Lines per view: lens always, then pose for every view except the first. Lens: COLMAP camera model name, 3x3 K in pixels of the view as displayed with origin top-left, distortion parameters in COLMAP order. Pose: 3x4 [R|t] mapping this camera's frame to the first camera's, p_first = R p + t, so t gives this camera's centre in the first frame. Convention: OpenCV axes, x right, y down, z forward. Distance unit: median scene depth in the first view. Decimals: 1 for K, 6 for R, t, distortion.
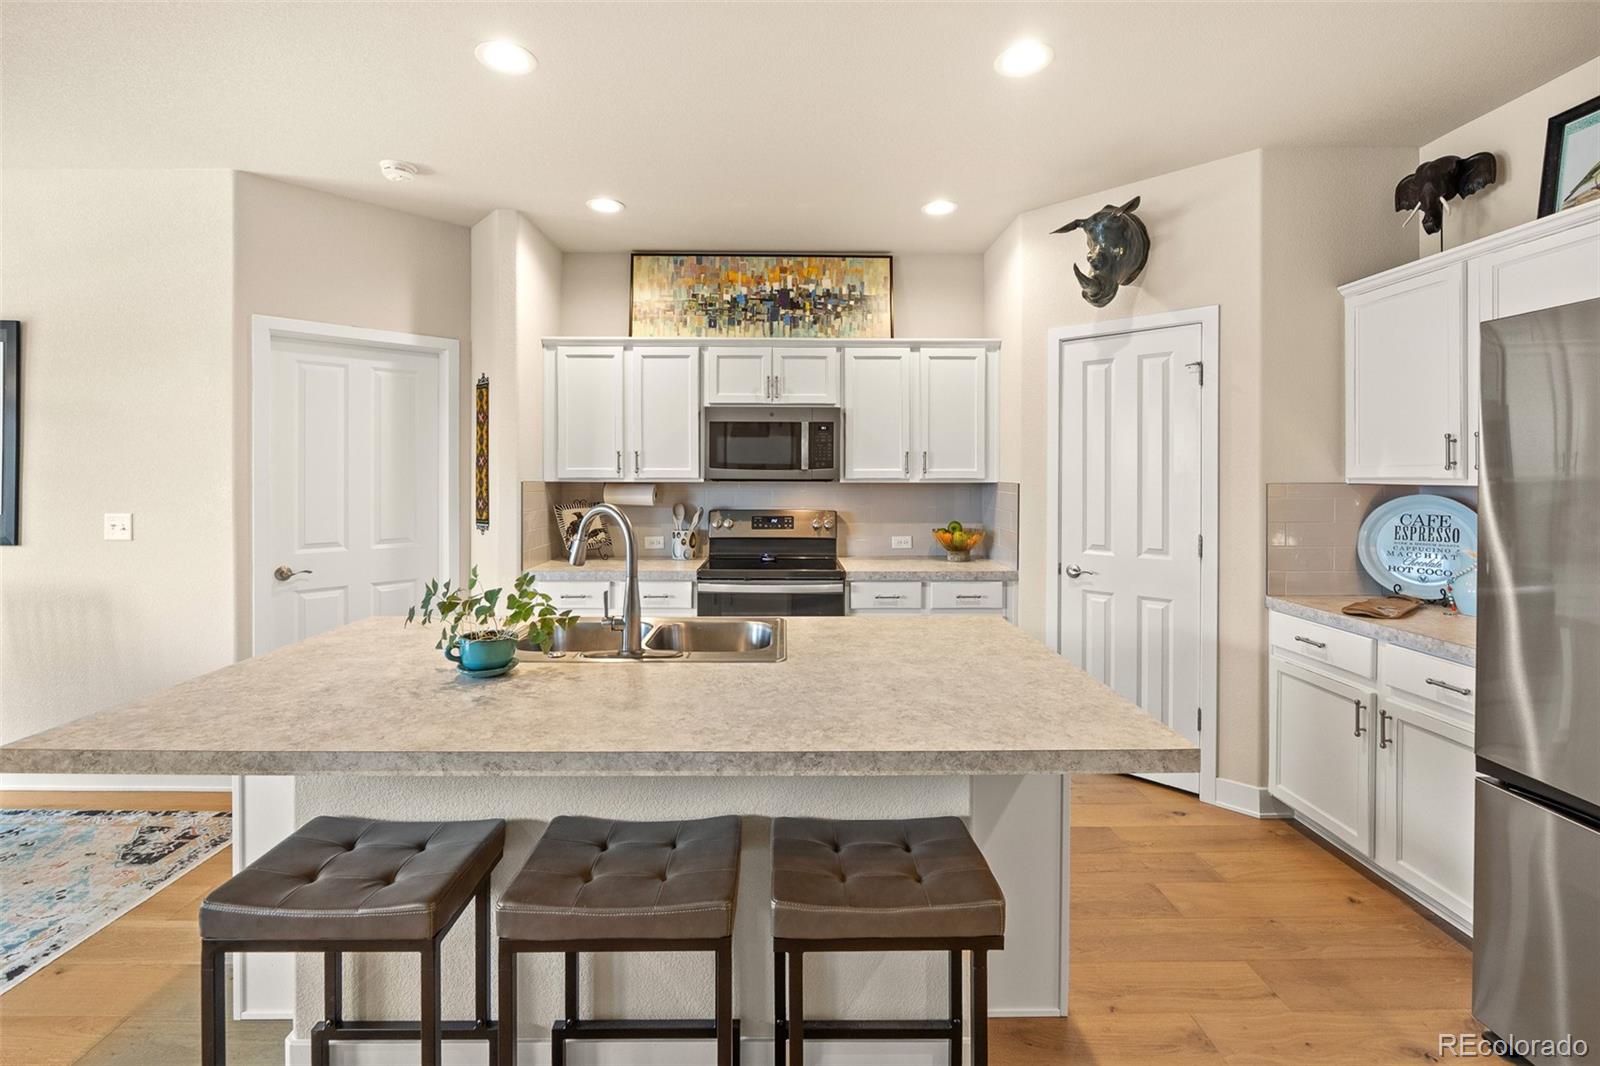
lens RADIAL K [[677.7, 0, 769.4], [0, 677.7, 475.4], [0, 0, 1]] dist [-0.002796, -0.000137]
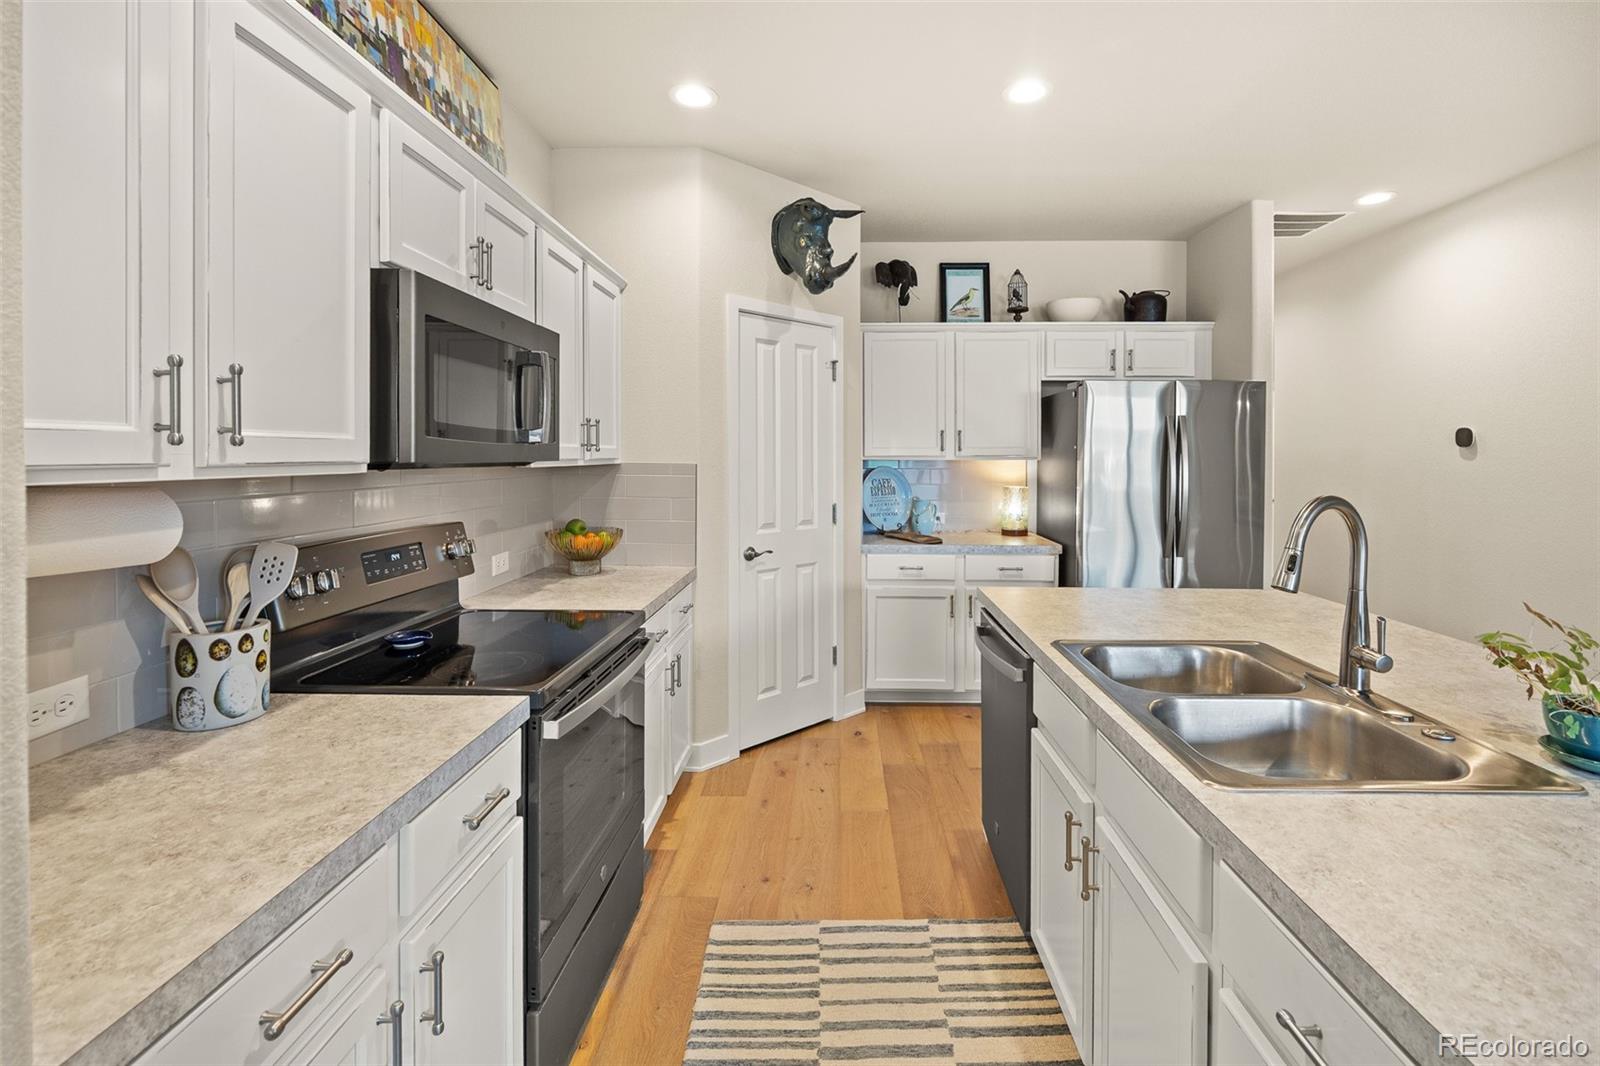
lens RADIAL K [[706.3, 0, 812.8], [0, 706.3, 465.1], [0, 0, 1]] dist [-0.003342, 0.000010]
pose [[0.010435, -0.014510, 0.999840, -0.453644], [0.000975, 0.999894, 0.014501, 0.000435], [-0.999945, 0.000823, 0.010448, 0.729014]]
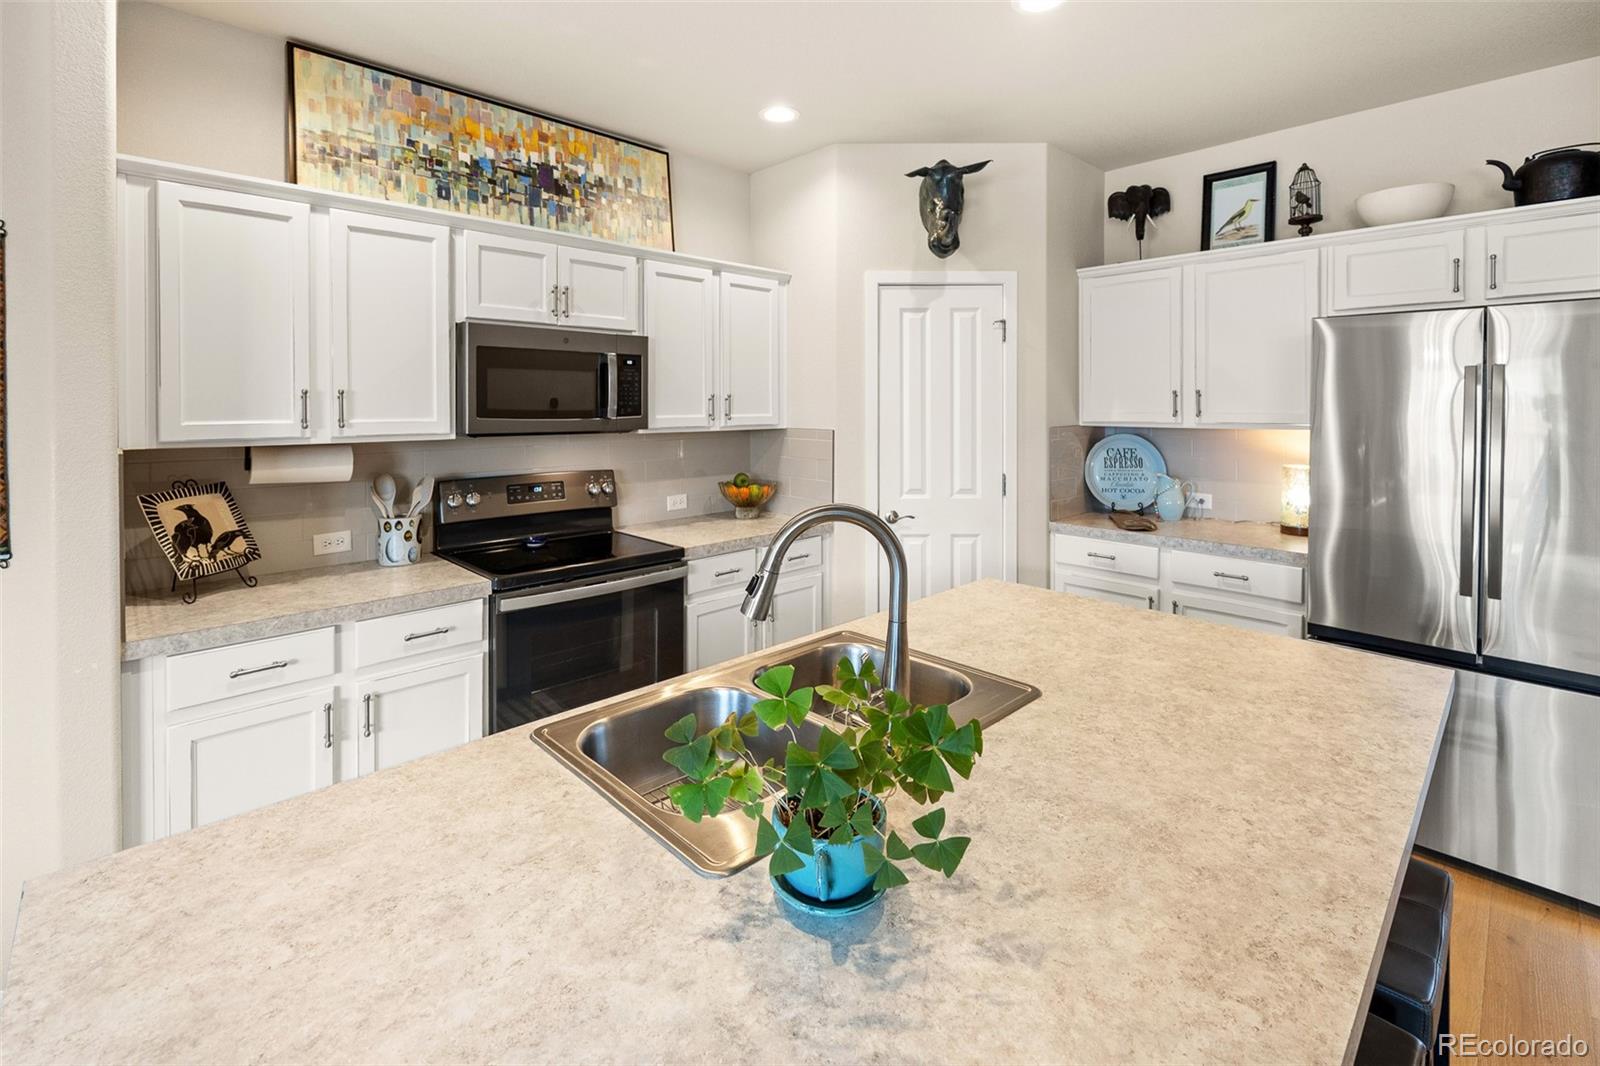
lens RADIAL K [[731.6, 0, 782.8], [0, 731.6, 411.6], [0, 0, 1]] dist [-0.007114, -0.000431]
pose [[0.717280, -0.009882, 0.696715, -0.343099], [0.005469, 0.999948, 0.008552, -0.019747], [-0.696763, -0.002324, 0.717297, 0.277145]]
